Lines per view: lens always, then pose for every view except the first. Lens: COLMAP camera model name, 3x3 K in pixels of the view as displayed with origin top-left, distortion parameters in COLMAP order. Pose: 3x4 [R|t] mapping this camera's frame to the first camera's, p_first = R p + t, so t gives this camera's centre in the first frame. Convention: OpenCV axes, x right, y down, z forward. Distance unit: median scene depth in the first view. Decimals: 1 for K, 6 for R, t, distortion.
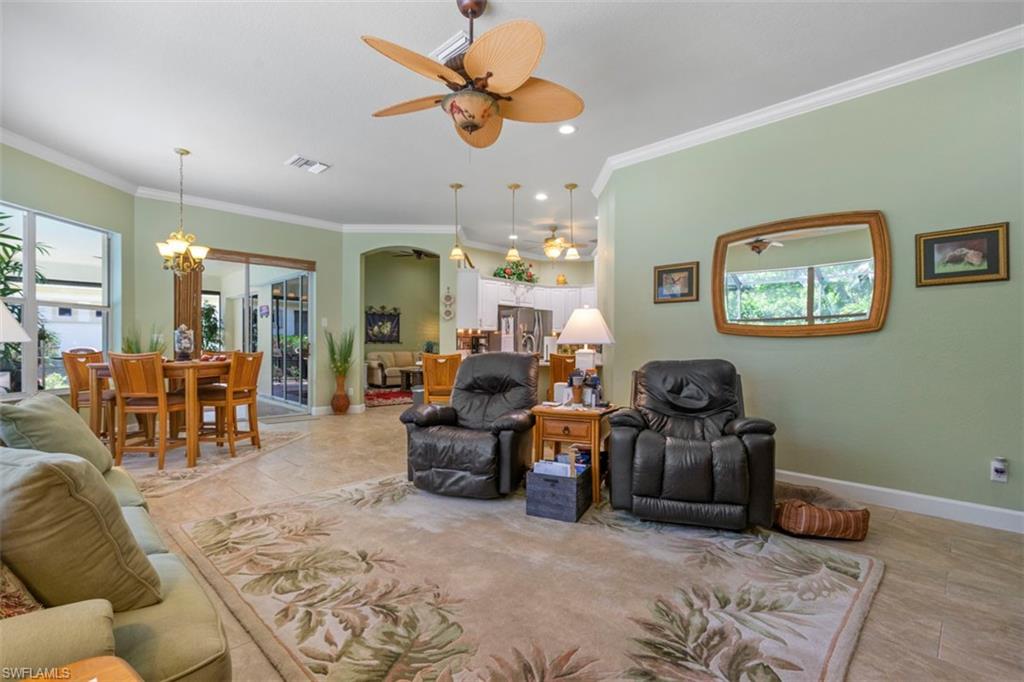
lens RADIAL K [[467.7, 0, 512.7], [0, 467.7, 345.0], [0, 0, 1]] dist [-0.017295, 0.001008]
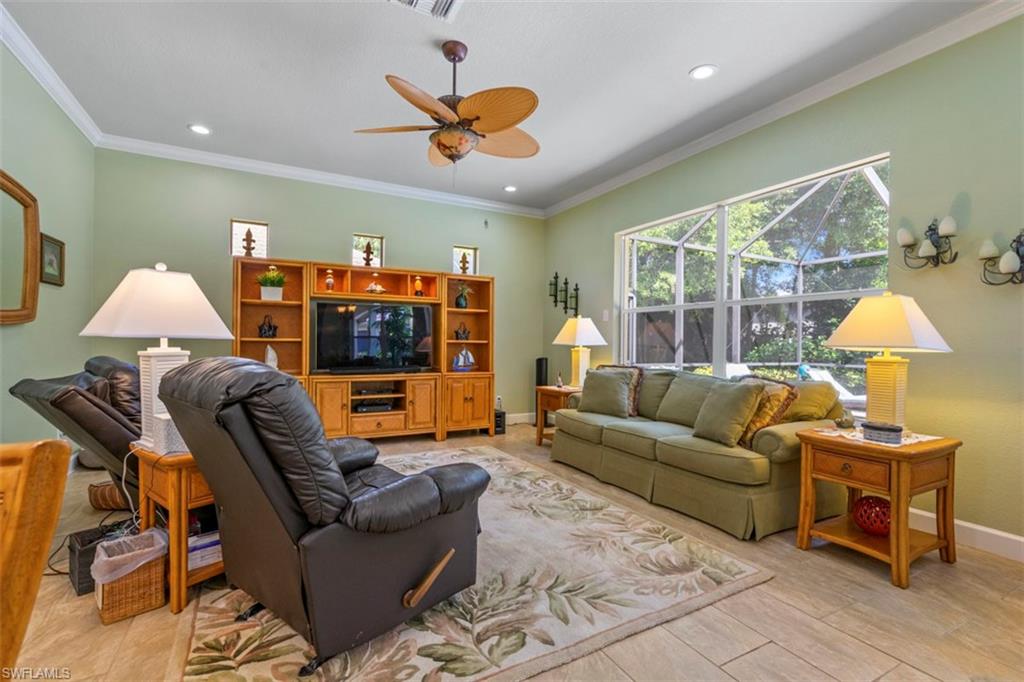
lens RADIAL K [[467.7, 0, 513.3], [0, 467.7, 342.5], [0, 0, 1]] dist [-0.017295, 0.001008]
pose [[-0.956599, -0.014907, 0.291025, -0.628336], [-0.016530, 0.999859, -0.003119, -0.002609], [-0.290938, -0.007794, -0.956710, 2.242392]]
